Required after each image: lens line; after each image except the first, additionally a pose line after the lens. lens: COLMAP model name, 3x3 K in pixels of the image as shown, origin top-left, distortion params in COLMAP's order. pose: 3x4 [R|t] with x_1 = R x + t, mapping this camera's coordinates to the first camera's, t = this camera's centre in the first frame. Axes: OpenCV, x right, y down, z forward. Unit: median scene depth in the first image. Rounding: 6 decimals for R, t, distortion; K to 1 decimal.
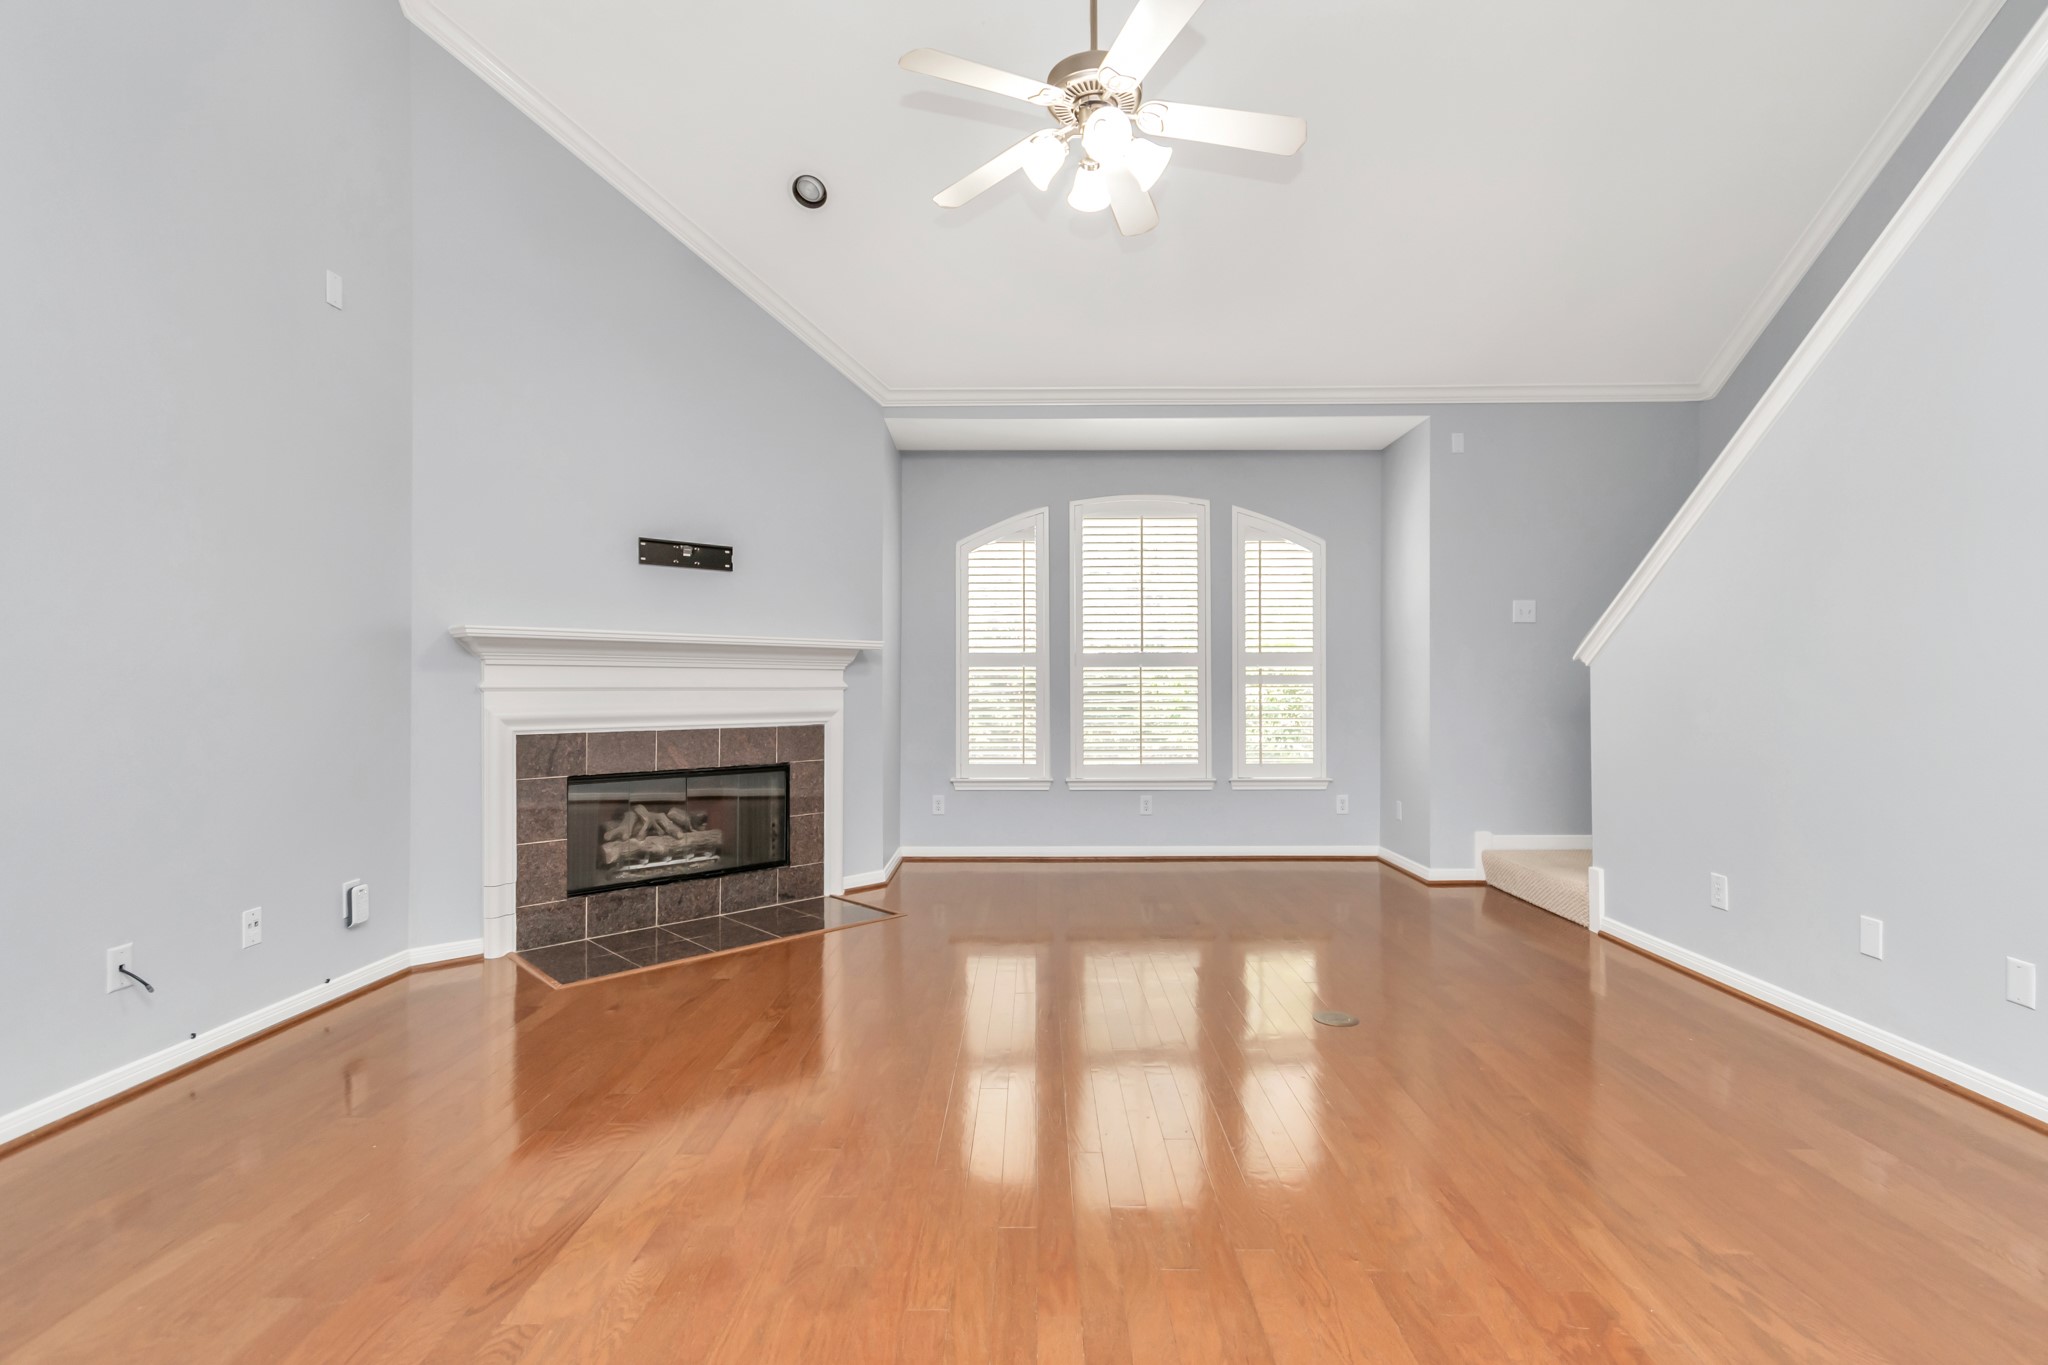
lens RADIAL K [[905.6, 0, 1018.6], [0, 905.6, 681.2], [0, 0, 1]] dist [0.001586, -0.000325]
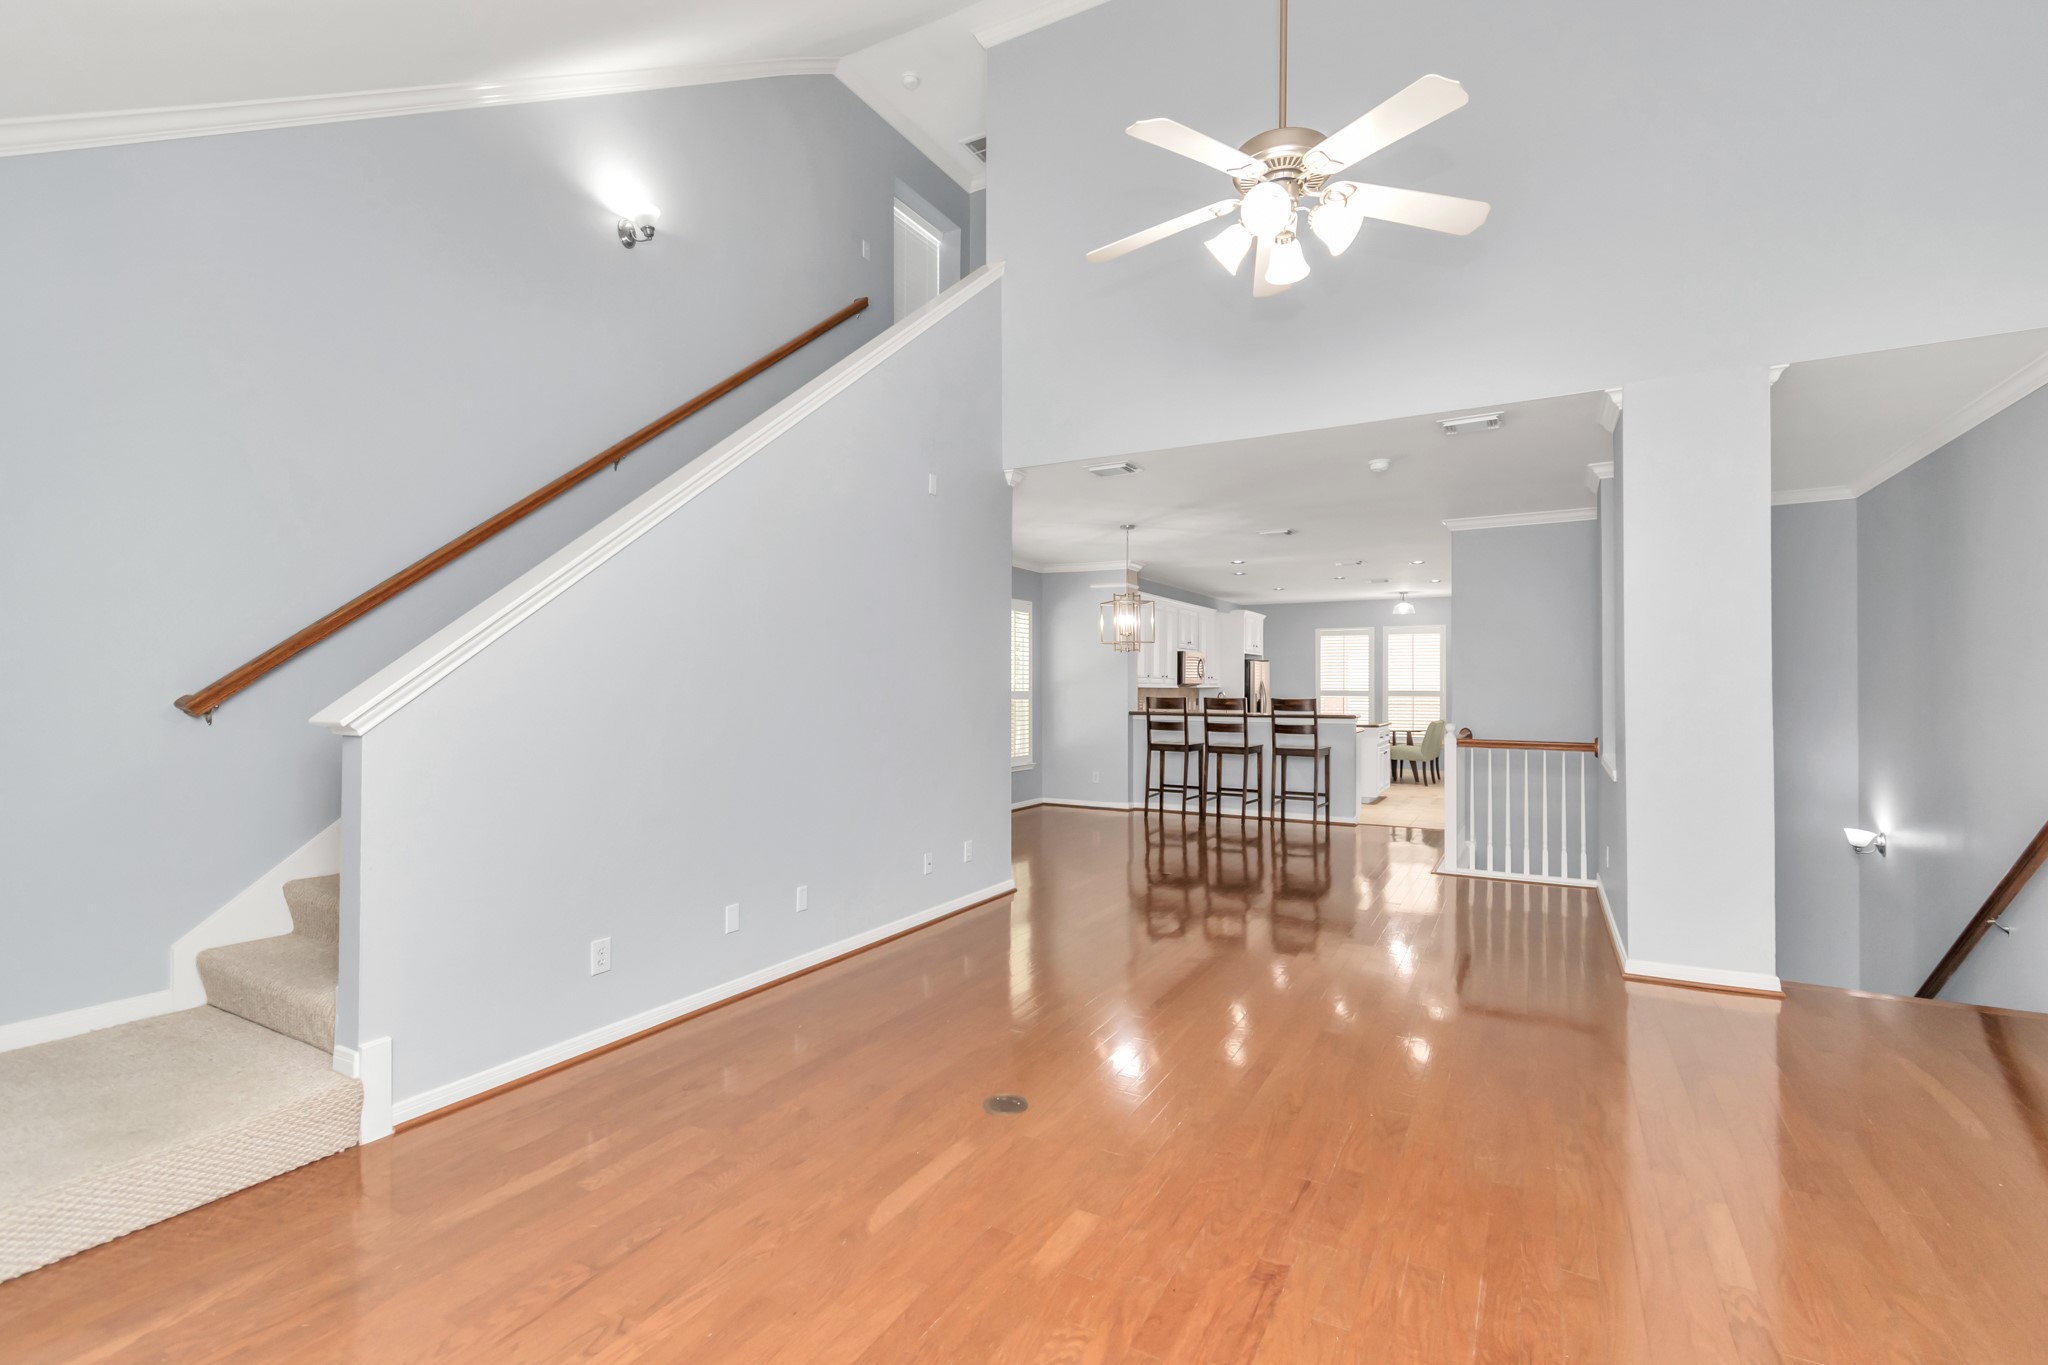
lens RADIAL K [[905.6, 0, 1018.6], [0, 905.6, 681.2], [0, 0, 1]] dist [0.001586, -0.000325]
pose [[-0.873346, 0.001128, 0.487099, -0.079160], [-0.005407, 0.999913, -0.012012, -0.039238], [-0.487070, -0.013124, -0.873264, 1.156664]]
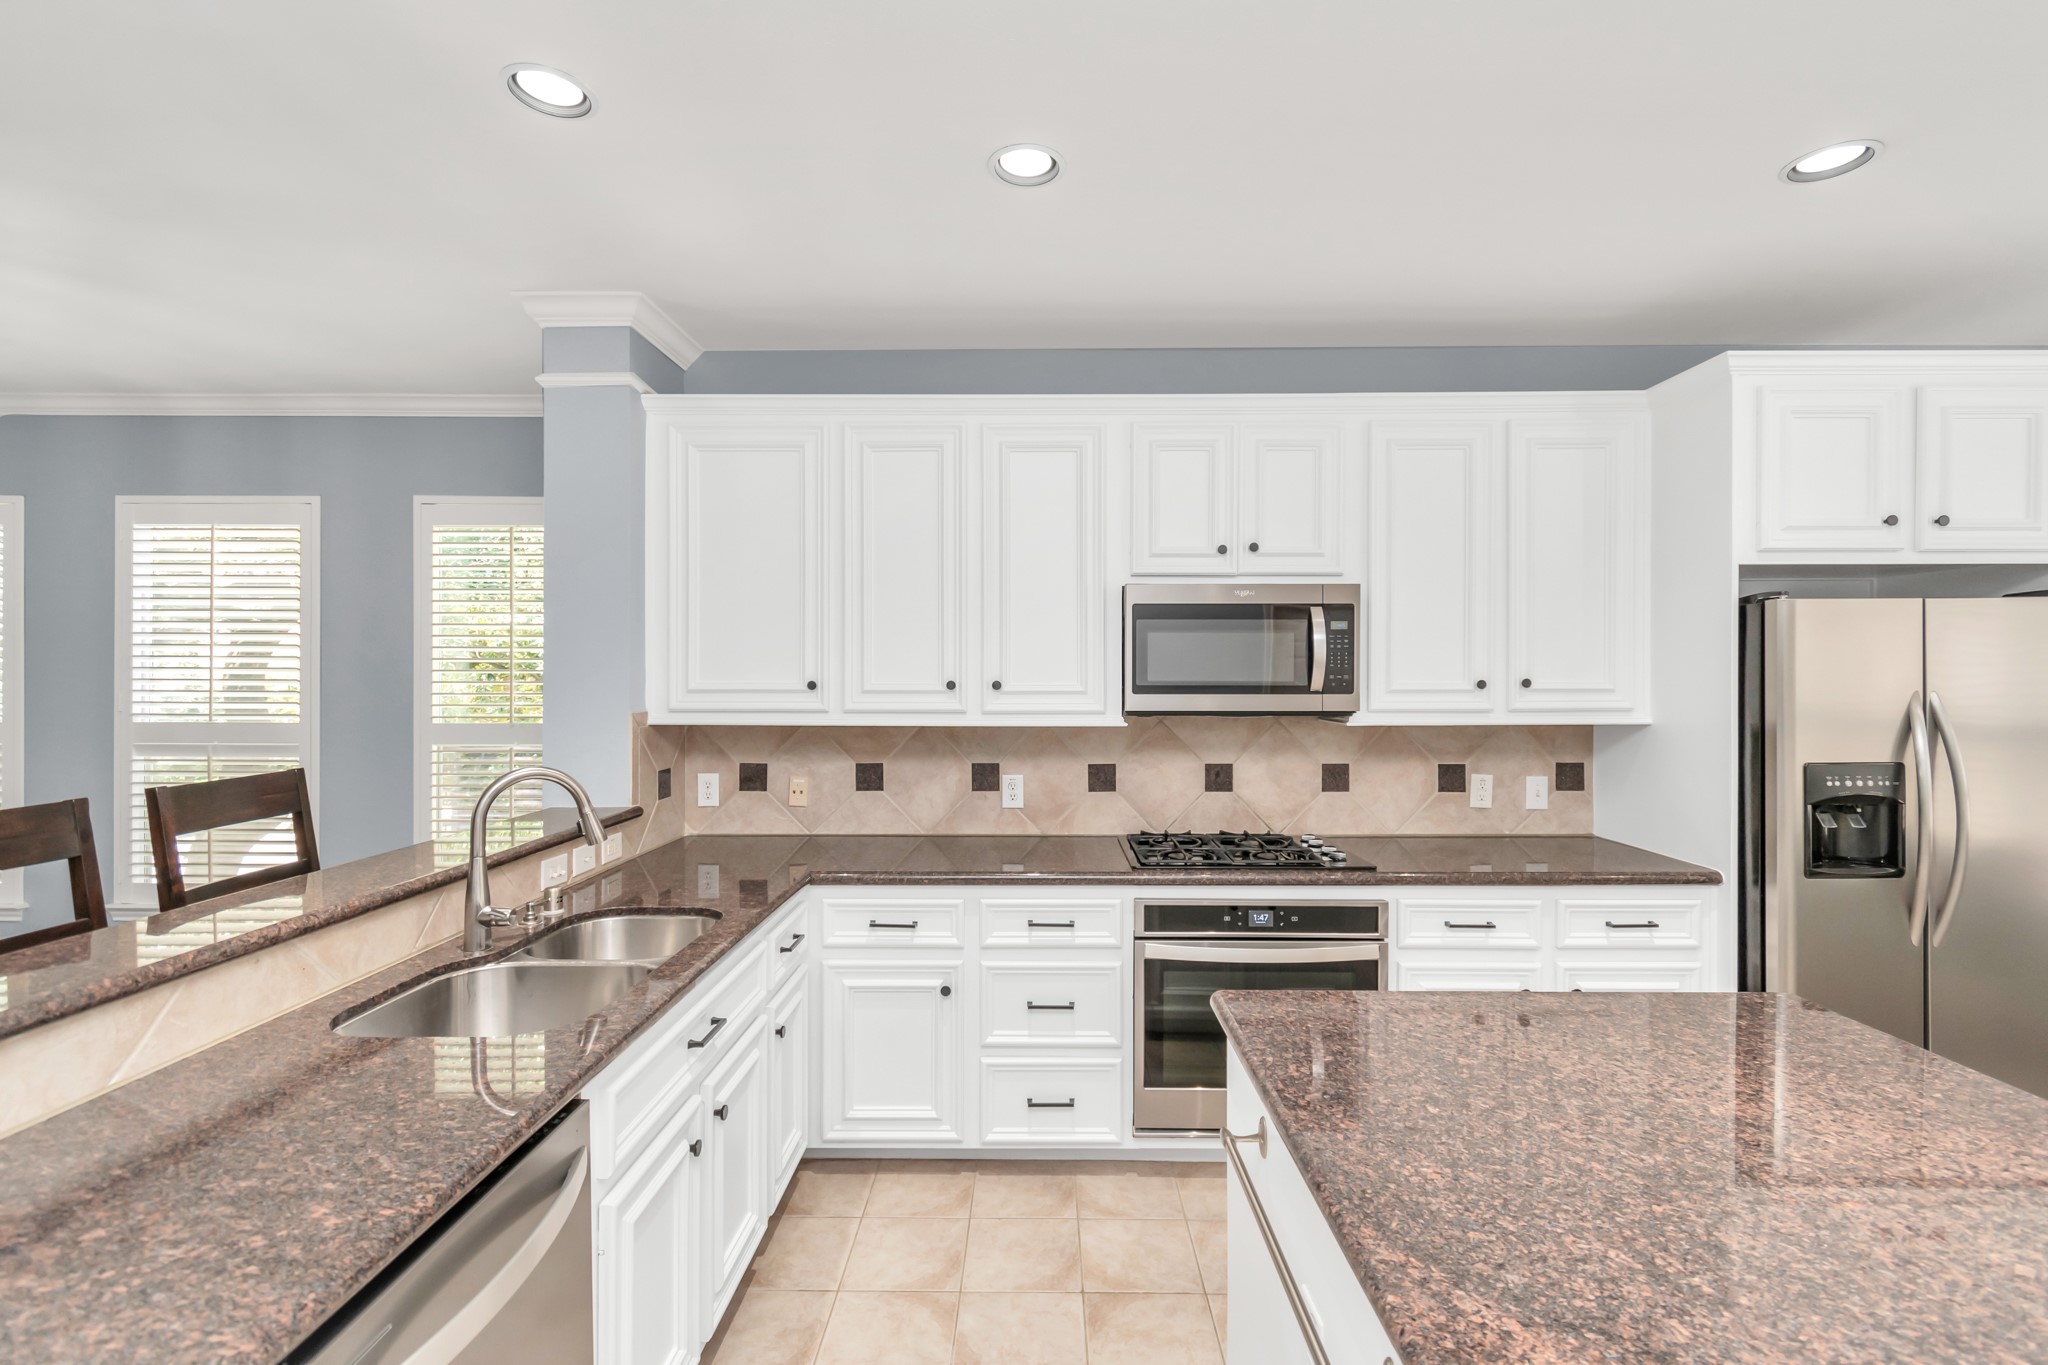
lens RADIAL K [[905.6, 0, 1018.6], [0, 905.6, 681.2], [0, 0, 1]] dist [0.001586, -0.000325]
pose [[0.003612, -0.003745, 0.999986, 0.096466], [-0.004215, 0.999984, 0.003760, -0.087212], [-0.999985, -0.004228, 0.003596, -1.121678]]
